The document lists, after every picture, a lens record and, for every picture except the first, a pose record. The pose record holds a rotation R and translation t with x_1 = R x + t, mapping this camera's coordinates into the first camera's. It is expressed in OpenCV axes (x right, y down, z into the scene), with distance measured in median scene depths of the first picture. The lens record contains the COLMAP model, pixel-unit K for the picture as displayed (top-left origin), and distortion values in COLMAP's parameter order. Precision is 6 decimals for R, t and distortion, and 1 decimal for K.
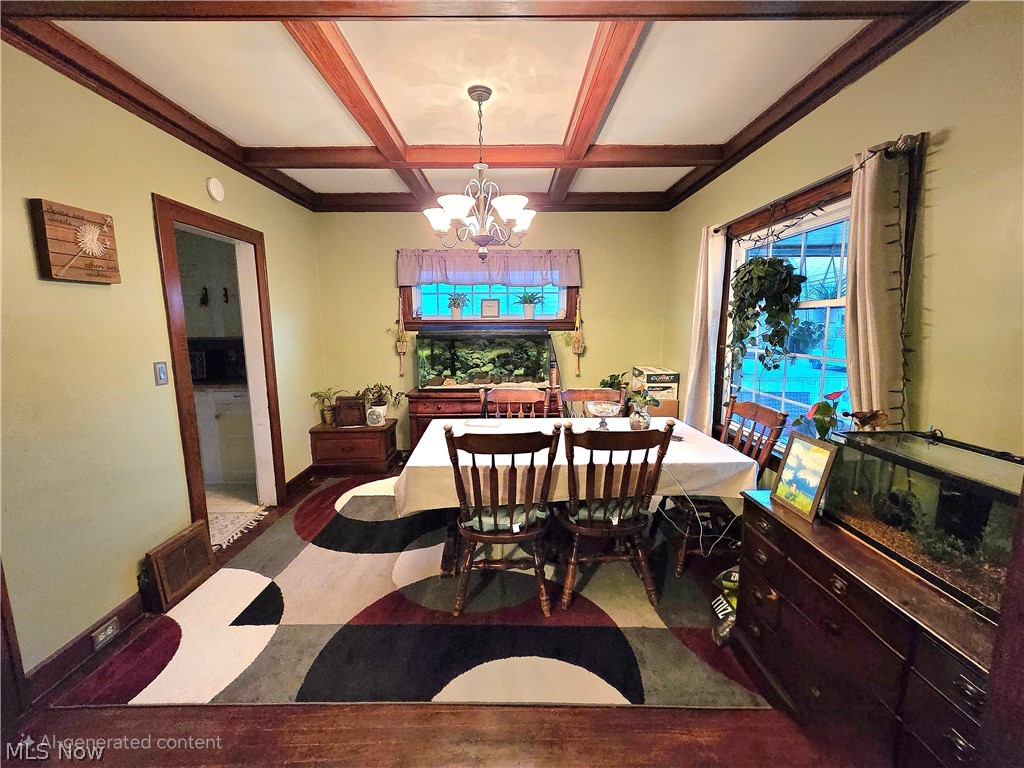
lens RADIAL K [[418.6, 0, 513.1], [0, 418.6, 379.3], [0, 0, 1]] dist [-0.000529, -0.000121]
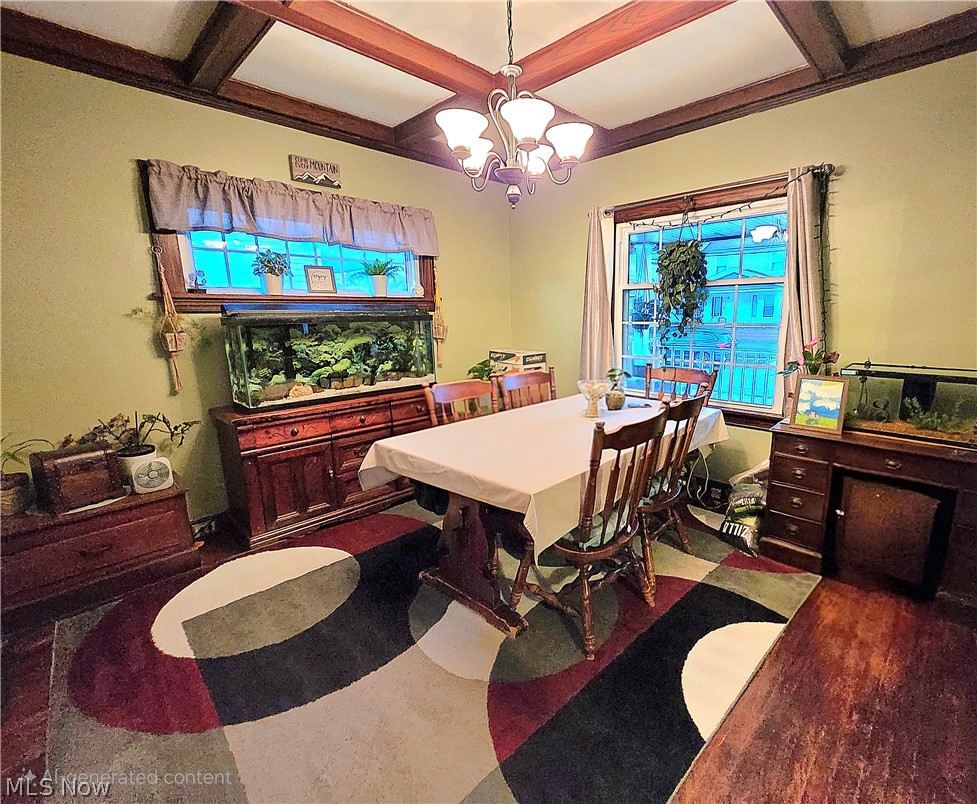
lens RADIAL K [[464.2, 0, 488.5], [0, 464.2, 402.0], [0, 0, 1]] dist [0.000495, -0.000012]
pose [[0.691908, -0.137990, 0.708677, -0.458437], [0.104243, 0.990374, 0.091063, -0.011669], [-0.714421, 0.010867, 0.699632, 0.286101]]
